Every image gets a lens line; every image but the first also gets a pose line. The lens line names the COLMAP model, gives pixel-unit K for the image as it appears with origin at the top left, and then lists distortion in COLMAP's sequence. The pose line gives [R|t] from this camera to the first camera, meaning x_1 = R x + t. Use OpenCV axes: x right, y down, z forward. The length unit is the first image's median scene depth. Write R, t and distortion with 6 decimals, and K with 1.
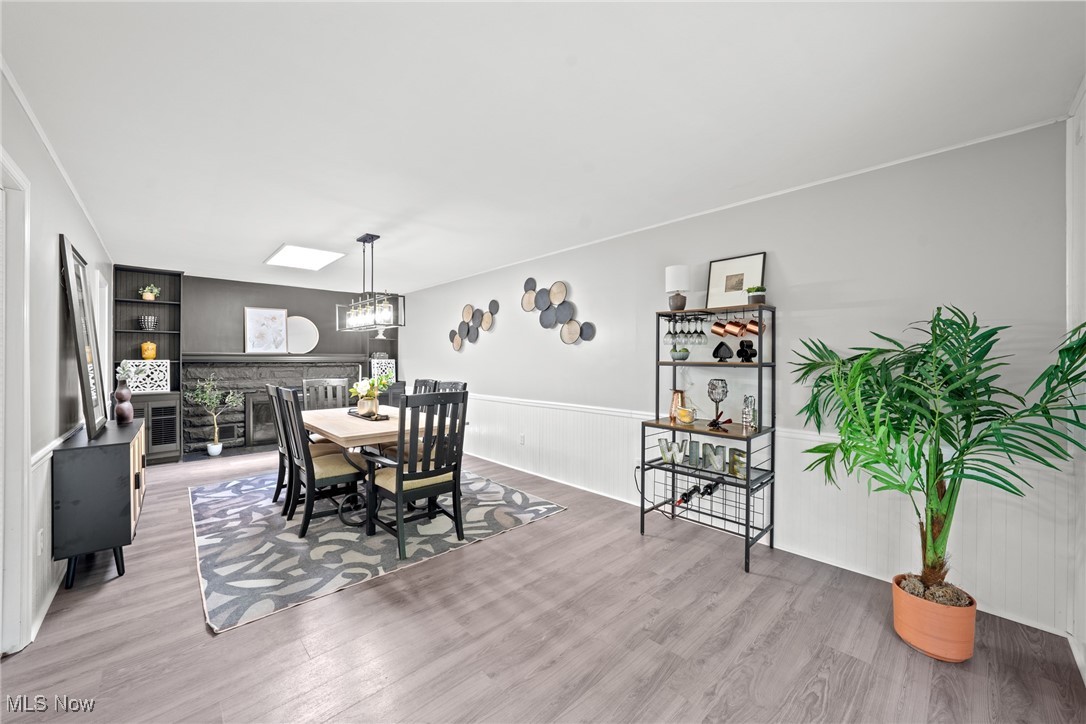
lens RADIAL K [[412.4, 0, 543.2], [0, 412.4, 360.8], [0, 0, 1]] dist [-0.002848, 0.000806]
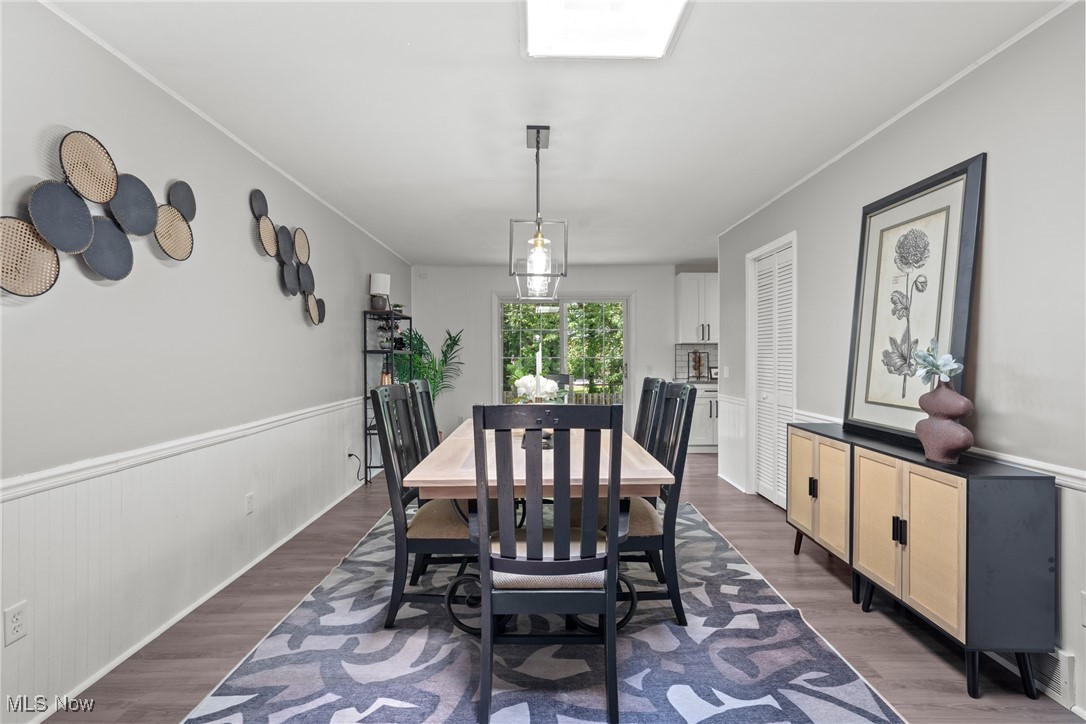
lens RADIAL K [[530.7, 0, 543.4], [0, 530.7, 361.8], [0, 0, 1]] dist [0.002236, 0.001524]
pose [[-0.742845, -0.007422, 0.669422, -0.893498], [0.005517, 0.999837, 0.017208, 0.011481], [-0.669441, 0.016476, -0.742683, 1.485407]]
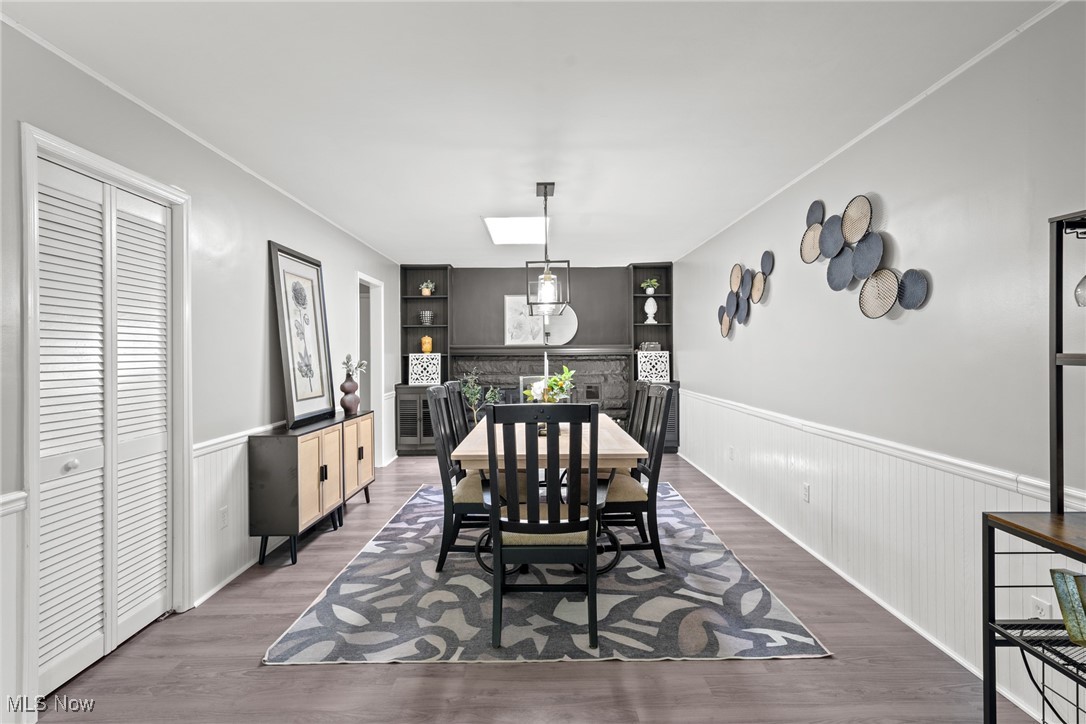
lens RADIAL K [[530.7, 0, 542.6], [0, 530.7, 352.1], [0, 0, 1]] dist [0.002236, 0.001524]
pose [[0.738310, -0.005288, -0.674441, 0.205341], [0.004613, 0.999985, -0.002791, -0.000324], [0.674446, -0.001051, 0.738324, 0.273309]]
